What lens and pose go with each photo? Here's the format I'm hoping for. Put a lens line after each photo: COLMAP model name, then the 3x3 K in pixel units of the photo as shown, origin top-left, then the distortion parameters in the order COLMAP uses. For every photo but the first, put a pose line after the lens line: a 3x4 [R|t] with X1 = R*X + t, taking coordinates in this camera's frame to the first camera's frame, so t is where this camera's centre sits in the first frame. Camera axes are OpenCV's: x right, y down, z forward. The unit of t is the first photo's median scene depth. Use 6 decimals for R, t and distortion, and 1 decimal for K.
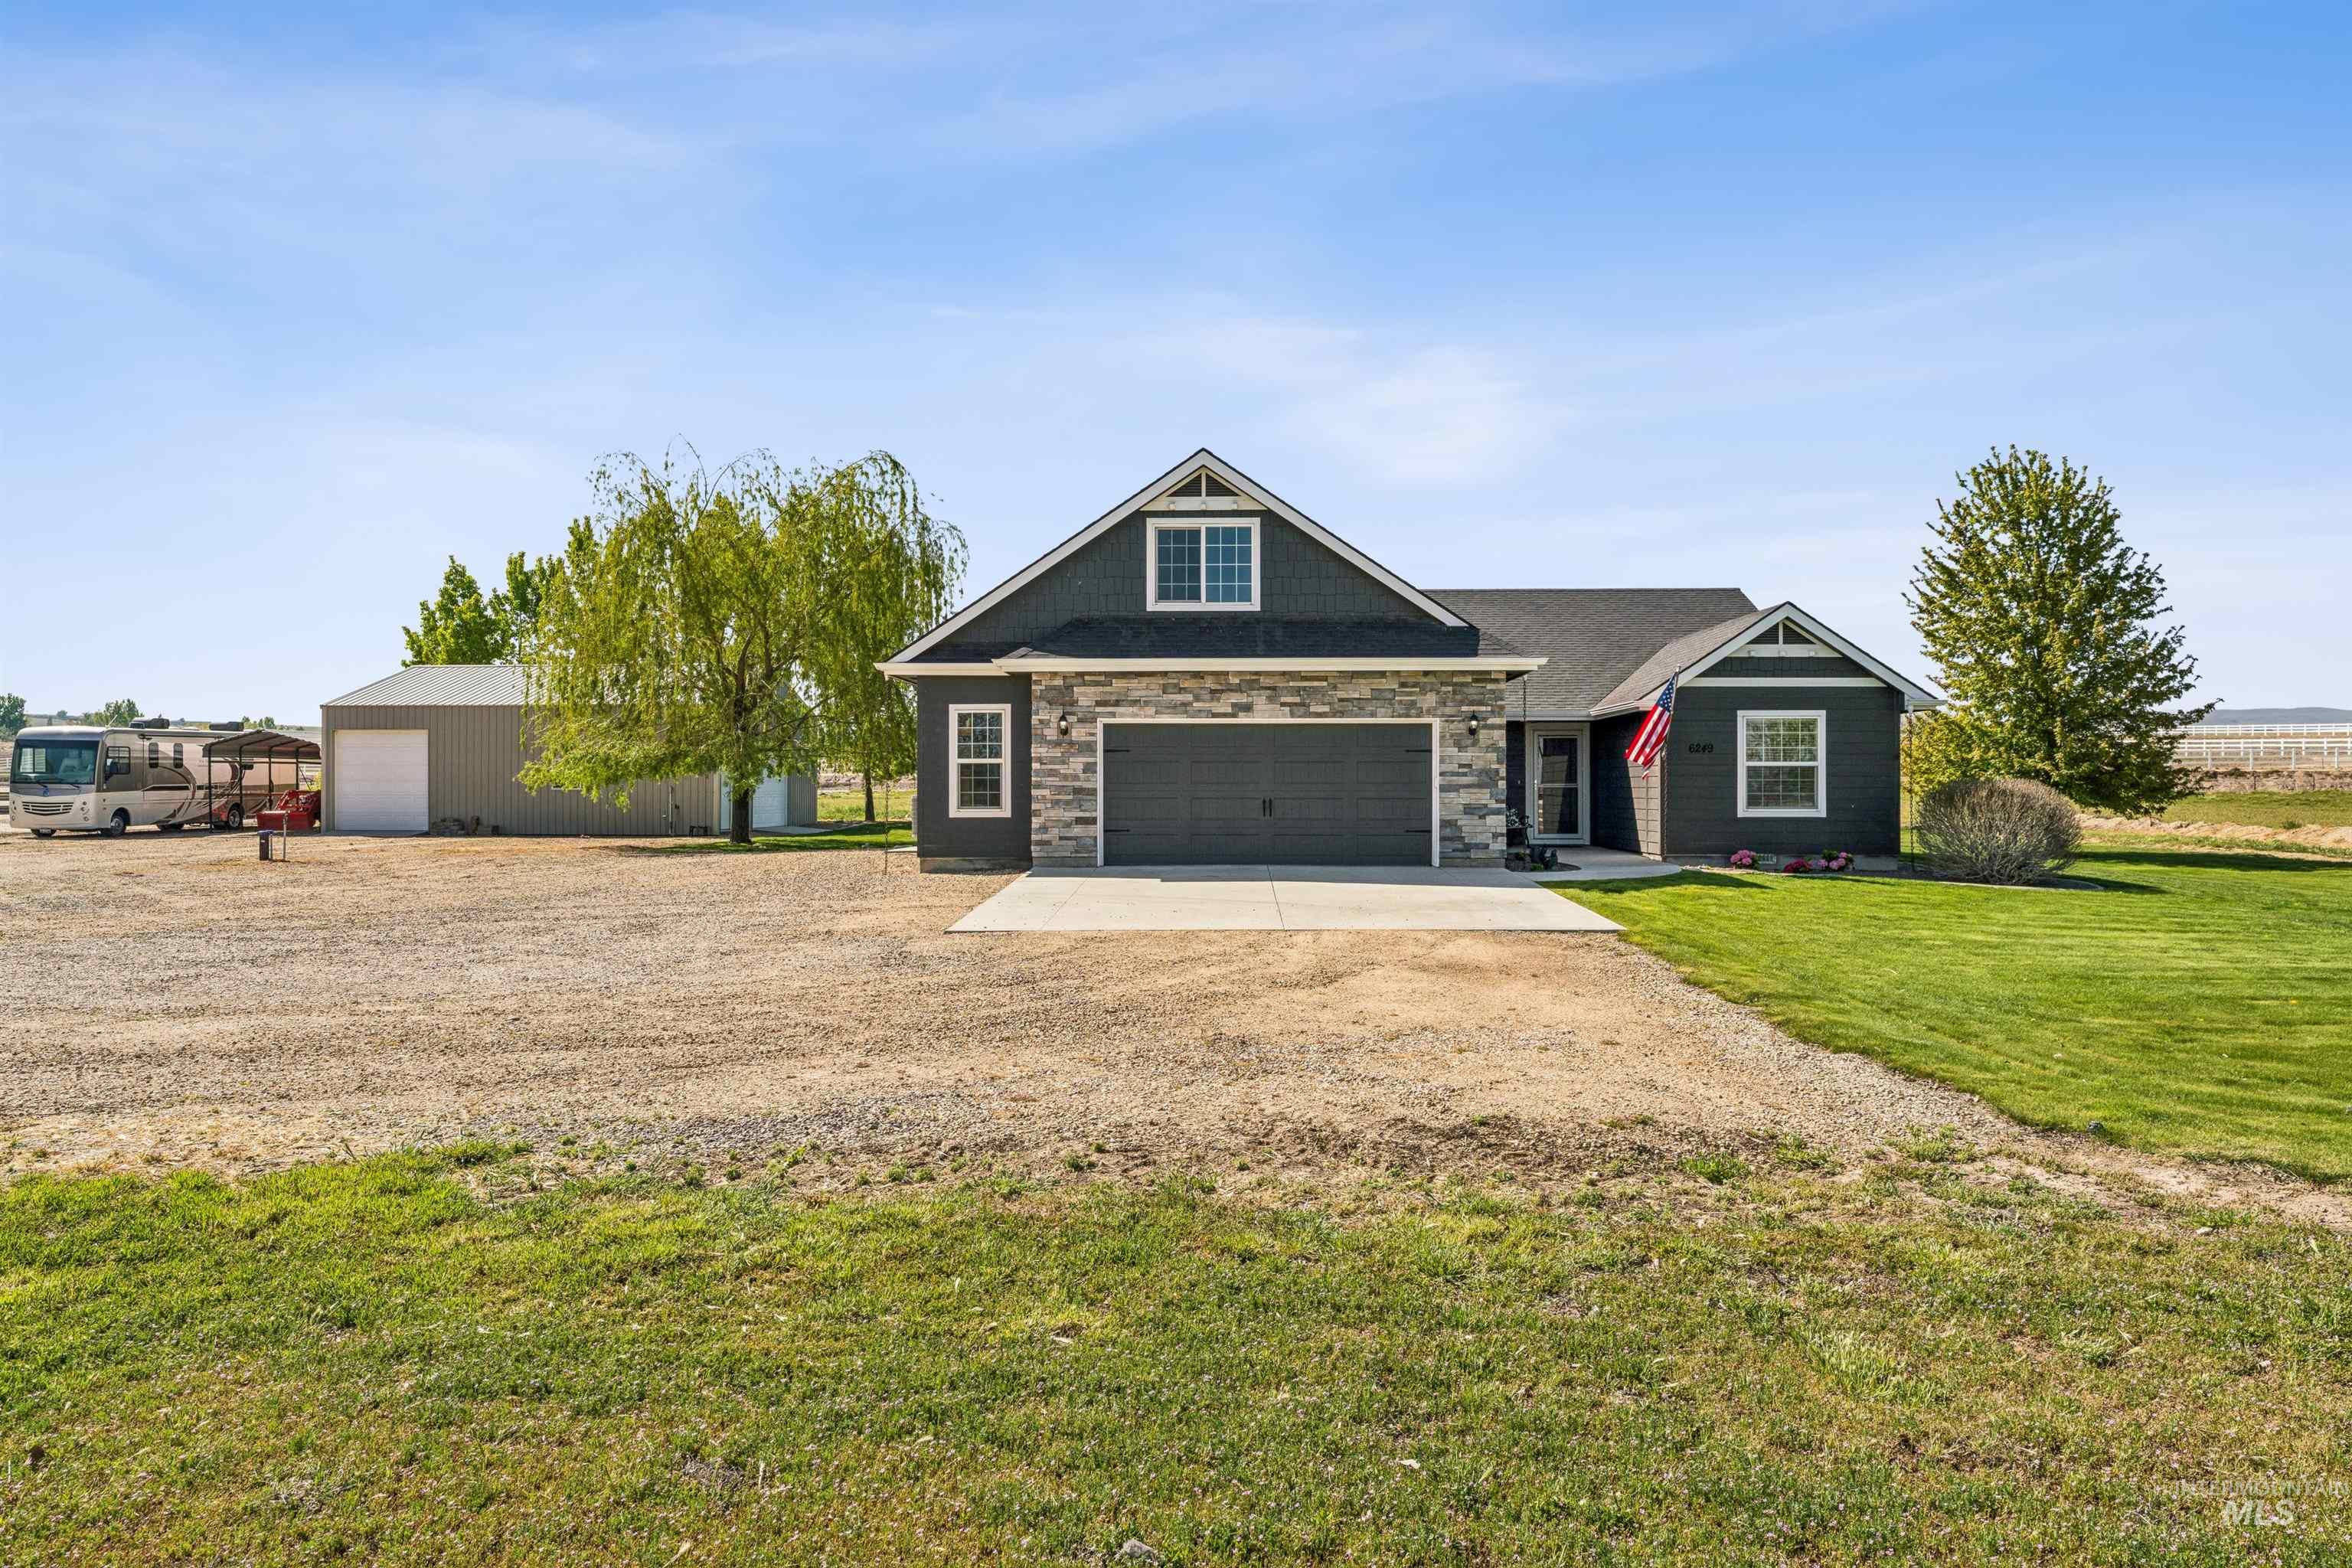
lens RADIAL K [[1462.8, 0, 1176.0], [0, 1462.8, 784.0], [0, 0, 1]] dist [-0.001907, 0.000963]
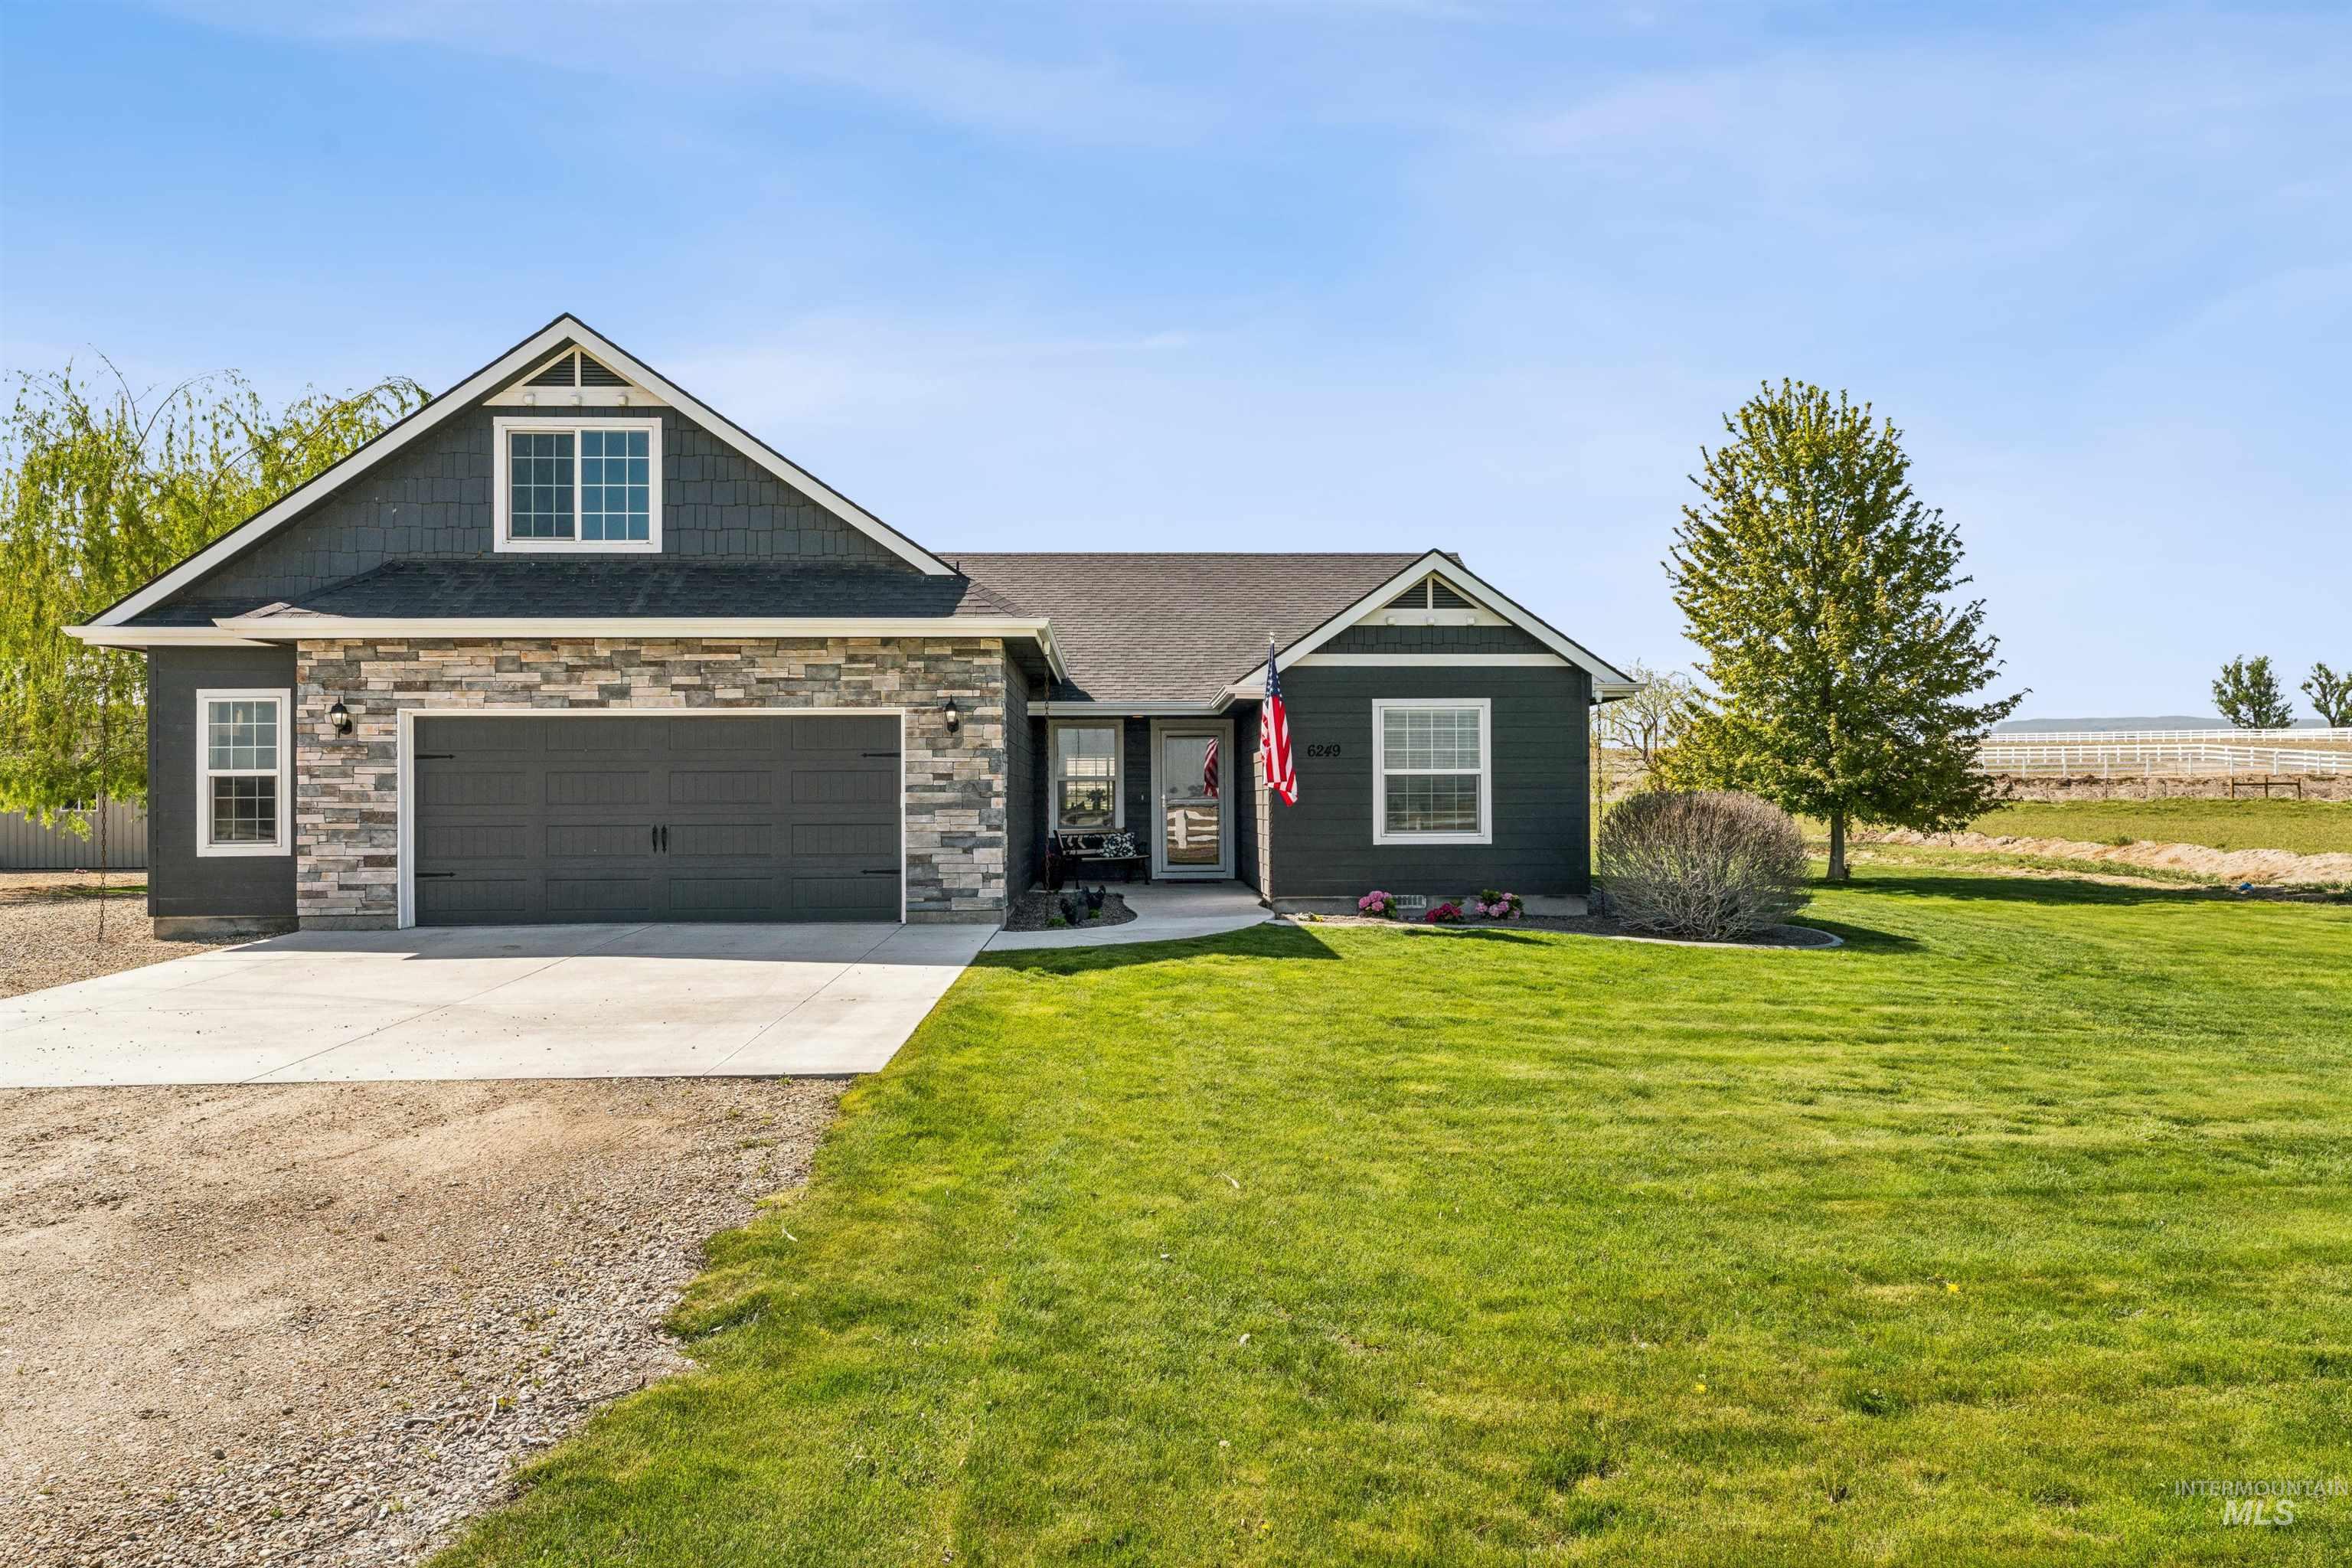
lens RADIAL K [[1510.5, 0, 1176.0], [0, 1510.5, 784.0], [0, 0, 1]] dist [-0.000484, -0.001483]
pose [[0.997151, -0.005335, 0.075242, 0.239691], [0.005972, 0.999948, -0.008245, -0.002198], [-0.075194, 0.008671, 0.997131, 0.267866]]
